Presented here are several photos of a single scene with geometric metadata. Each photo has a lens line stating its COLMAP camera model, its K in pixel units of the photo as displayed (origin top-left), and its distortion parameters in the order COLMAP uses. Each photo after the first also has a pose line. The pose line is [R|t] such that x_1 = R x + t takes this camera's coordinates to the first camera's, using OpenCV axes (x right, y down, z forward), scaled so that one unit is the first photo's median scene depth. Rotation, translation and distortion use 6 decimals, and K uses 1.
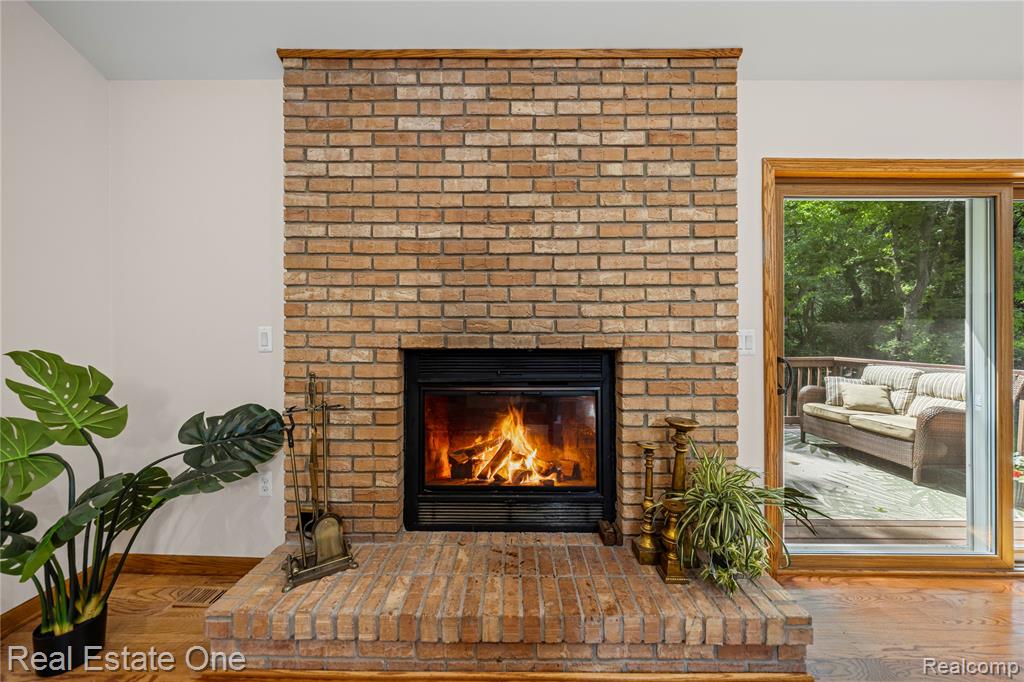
lens RADIAL K [[355.2, 0, 514.3], [0, 355.2, 344.0], [0, 0, 1]] dist [0.000836, -0.000479]
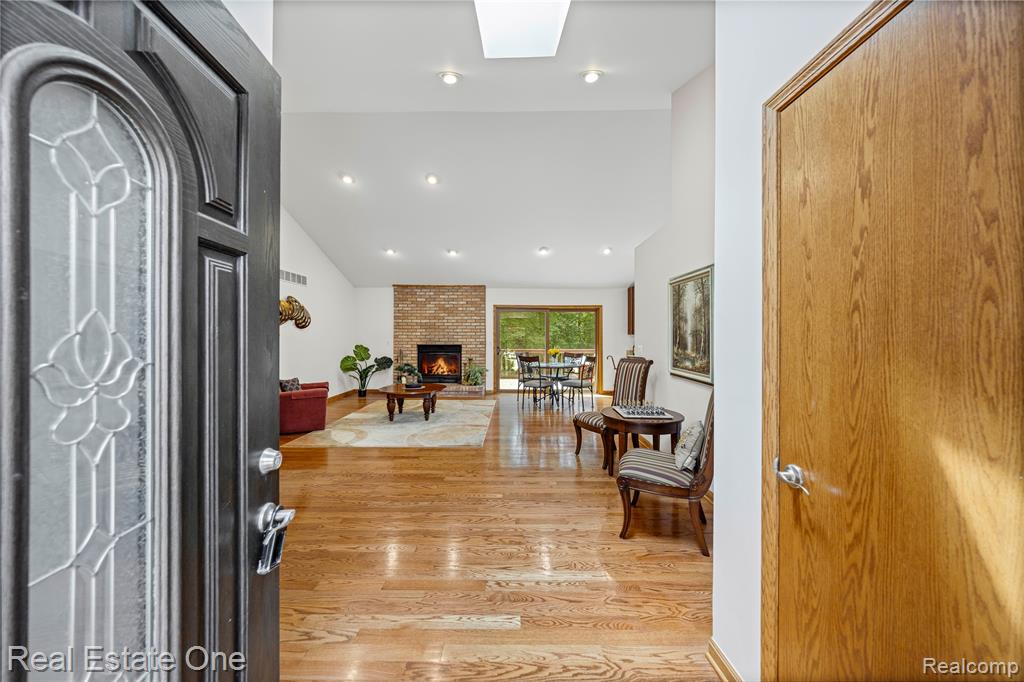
lens RADIAL K [[355.2, 0, 515.4], [0, 355.2, 335.3], [0, 0, 1]] dist [0.000836, -0.000479]
pose [[0.999965, 0.002367, 0.007972, 1.018821], [-0.002272, 0.999926, -0.011977, -0.061084], [-0.007999, 0.011958, 0.999897, -3.993721]]
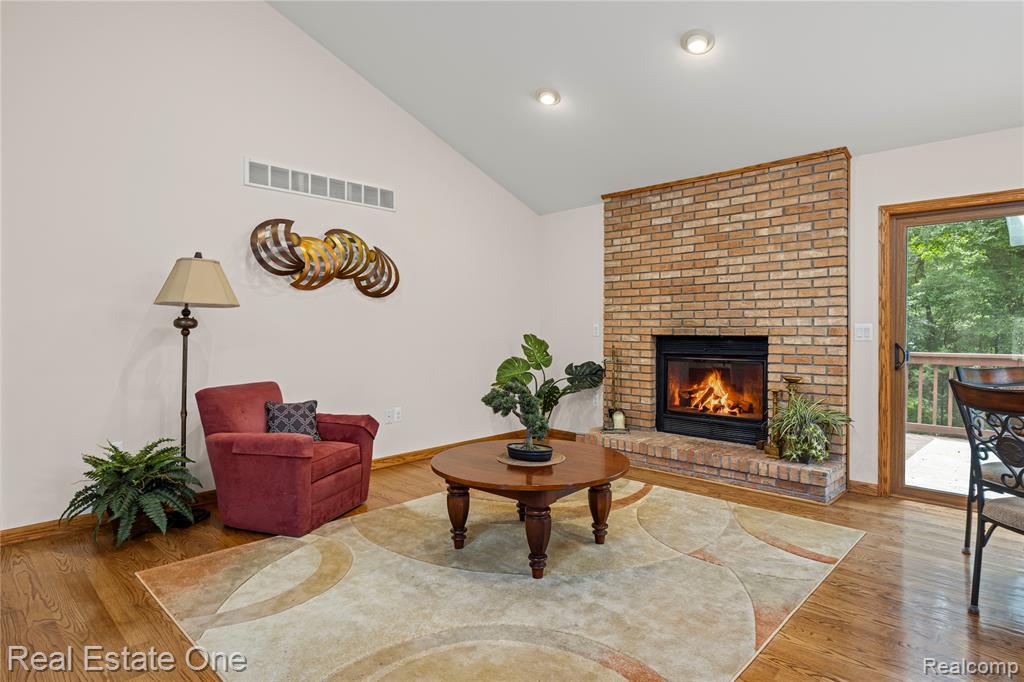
lens RADIAL K [[556.0, 0, 511.4], [0, 556.0, 334.6], [0, 0, 1]] dist [0.000674, -0.003354]
pose [[0.721127, 0.006228, -0.692775, 1.270893], [-0.006691, 0.999976, 0.002024, 0.010450], [0.692770, 0.003176, 0.721151, -1.795505]]
